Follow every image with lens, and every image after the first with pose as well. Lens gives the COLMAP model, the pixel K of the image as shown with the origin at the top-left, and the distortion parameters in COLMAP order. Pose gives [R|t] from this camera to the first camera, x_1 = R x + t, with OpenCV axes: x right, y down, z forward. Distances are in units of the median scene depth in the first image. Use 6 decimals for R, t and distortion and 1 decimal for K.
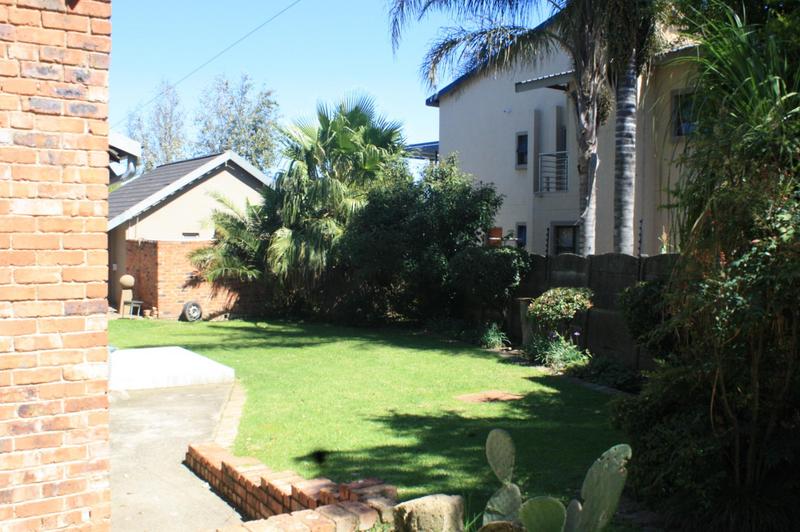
lens RADIAL K [[768.0, 0, 399.2], [0, 768.0, 263.1], [0, 0, 1]] dist [-0.092397, 0.000000]
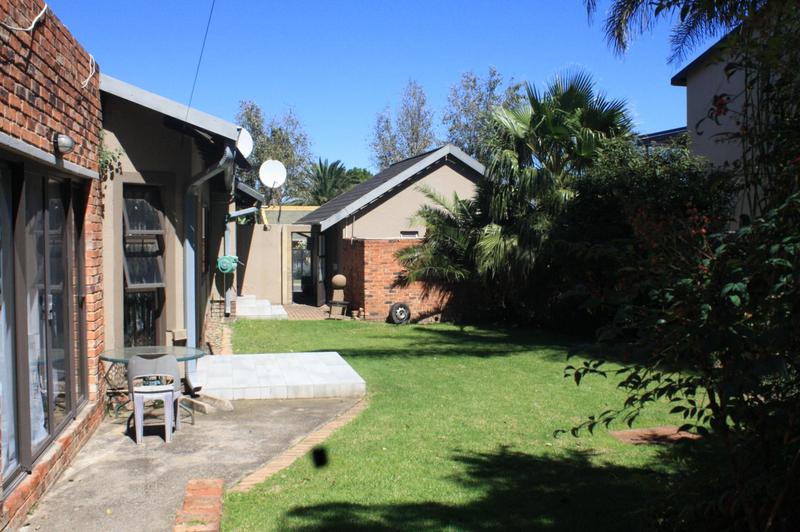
lens RADIAL K [[768.0, 0, 404.8], [0, 768.0, 259.7], [0, 0, 1]] dist [-0.092397, 0.000000]
pose [[0.936970, -0.001336, -0.349407, 0.187179], [-0.000847, 0.999981, -0.006096, 0.007191], [0.349409, 0.006008, 0.936951, 0.270601]]
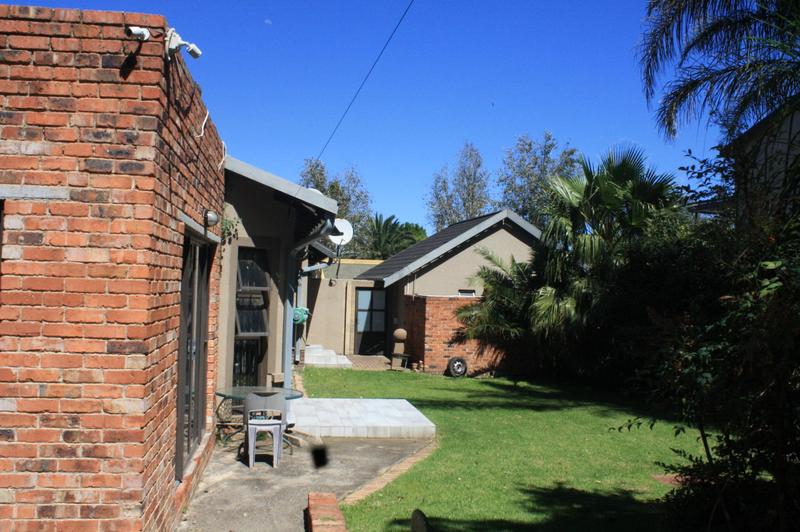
lens RADIAL K [[768.0, 0, 402.8], [0, 768.0, 260.2], [0, 0, 1]] dist [-0.092397, 0.000000]
pose [[0.912167, 0.001598, -0.409816, 0.214340], [-0.035070, 0.996629, -0.074172, 0.000287], [0.408316, 0.082029, 0.909147, 0.084341]]
